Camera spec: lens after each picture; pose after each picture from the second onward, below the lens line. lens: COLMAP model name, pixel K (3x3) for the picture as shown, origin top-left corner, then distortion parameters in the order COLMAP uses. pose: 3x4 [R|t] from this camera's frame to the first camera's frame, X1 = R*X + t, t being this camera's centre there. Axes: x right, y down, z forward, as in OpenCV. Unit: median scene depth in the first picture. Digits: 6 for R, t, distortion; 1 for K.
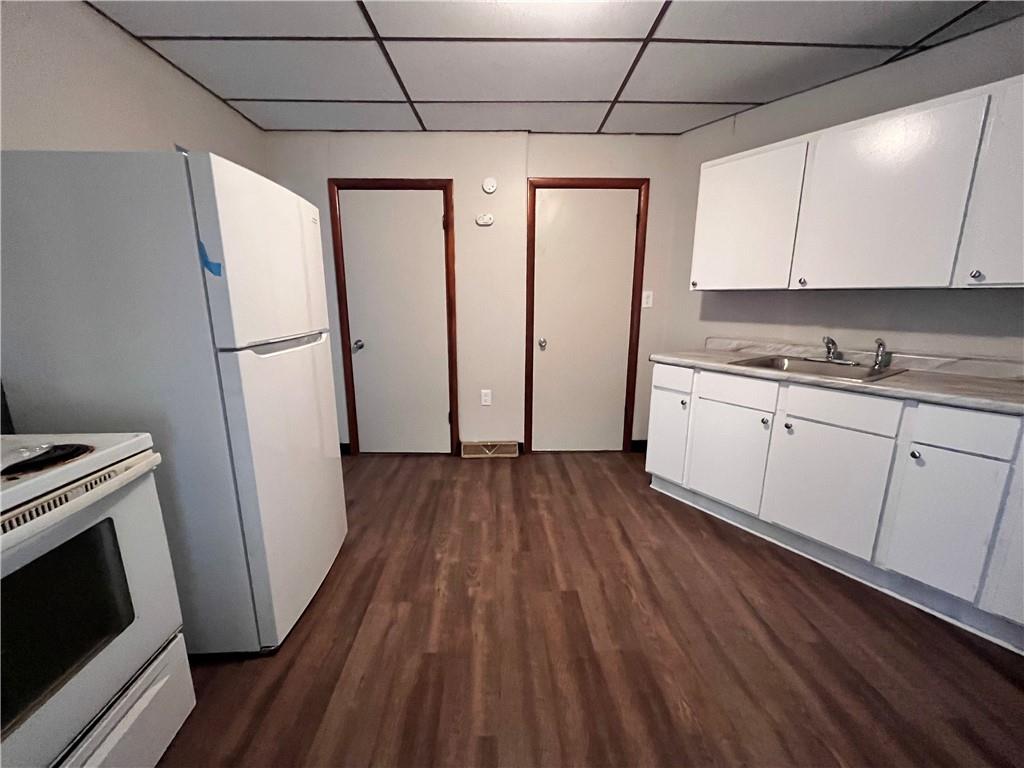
lens RADIAL K [[413.3, 0, 508.9], [0, 413.3, 385.3], [0, 0, 1]] dist [-0.002621, -0.000080]
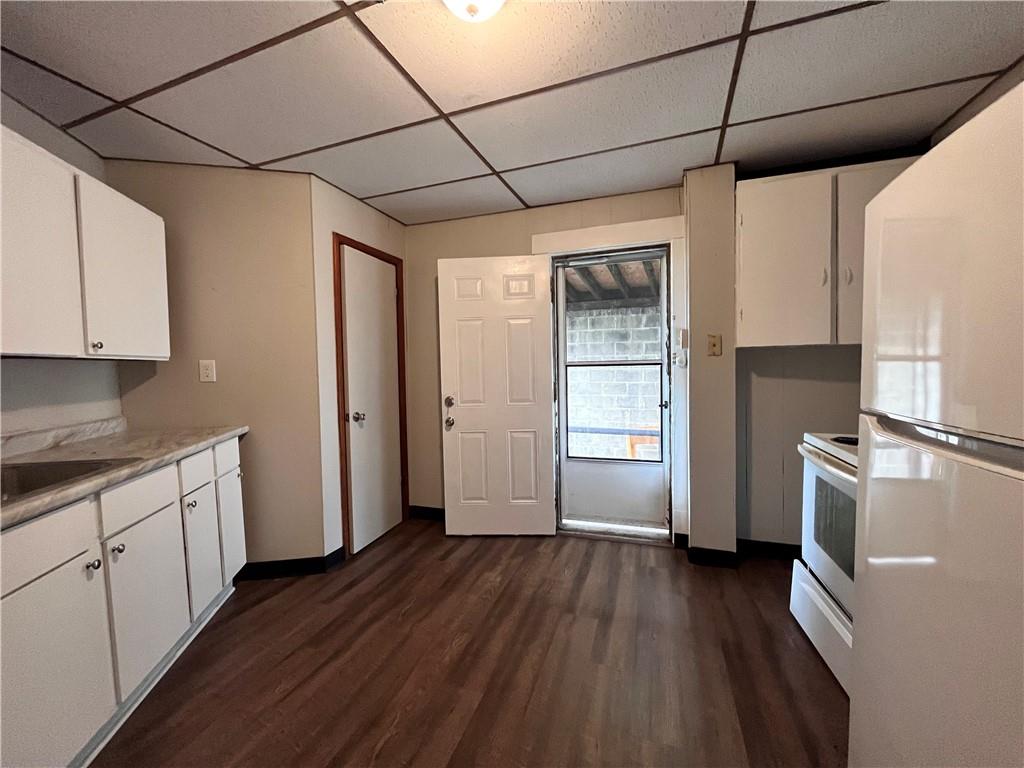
lens RADIAL K [[412.5, 0, 510.6], [0, 412.5, 388.9], [0, 0, 1]] dist [-0.001281, -0.000059]
pose [[-0.933166, -0.009101, 0.359331, -0.143155], [0.083988, 0.966486, 0.242592, -0.223531], [-0.349496, 0.256558, -0.901127, 1.093057]]
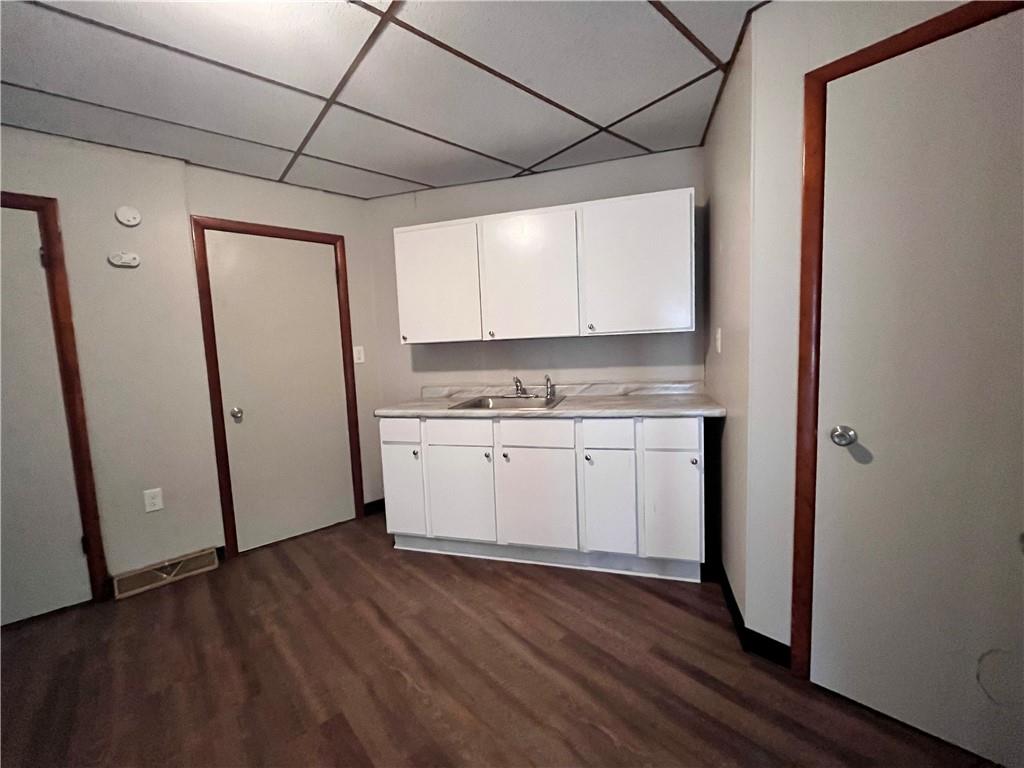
lens RADIAL K [[413.3, 0, 508.9], [0, 413.3, 385.3], [0, 0, 1]] dist [-0.002621, -0.000080]
pose [[0.765430, -0.093726, 0.636657, -0.028584], [0.176803, 0.981893, -0.068014, -0.011152], [-0.618754, 0.164623, 0.768142, 0.059074]]
